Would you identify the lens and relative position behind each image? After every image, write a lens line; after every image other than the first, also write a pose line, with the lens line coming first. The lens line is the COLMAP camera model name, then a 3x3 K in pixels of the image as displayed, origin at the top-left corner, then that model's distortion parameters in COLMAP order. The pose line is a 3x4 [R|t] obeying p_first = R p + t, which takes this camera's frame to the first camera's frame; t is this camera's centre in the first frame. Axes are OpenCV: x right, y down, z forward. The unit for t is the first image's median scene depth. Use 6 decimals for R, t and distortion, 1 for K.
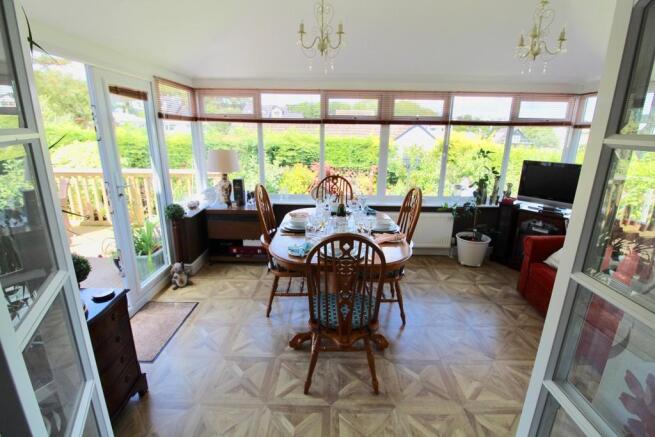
lens RADIAL K [[304.0, 0, 327.5], [0, 304.0, 218.5], [0, 0, 1]] dist [0.012099, -0.023573]
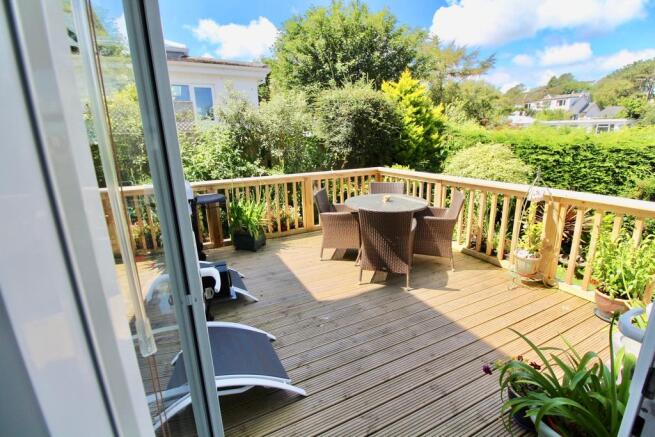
lens RADIAL K [[304.0, 0, 327.5], [0, 304.0, 218.5], [0, 0, 1]] dist [0.012099, -0.023573]
pose [[0.450699, 0.211937, -0.867153, -0.311001], [-0.219685, 0.967866, 0.122371, -0.078278], [0.865222, 0.135348, 0.482775, 0.315276]]
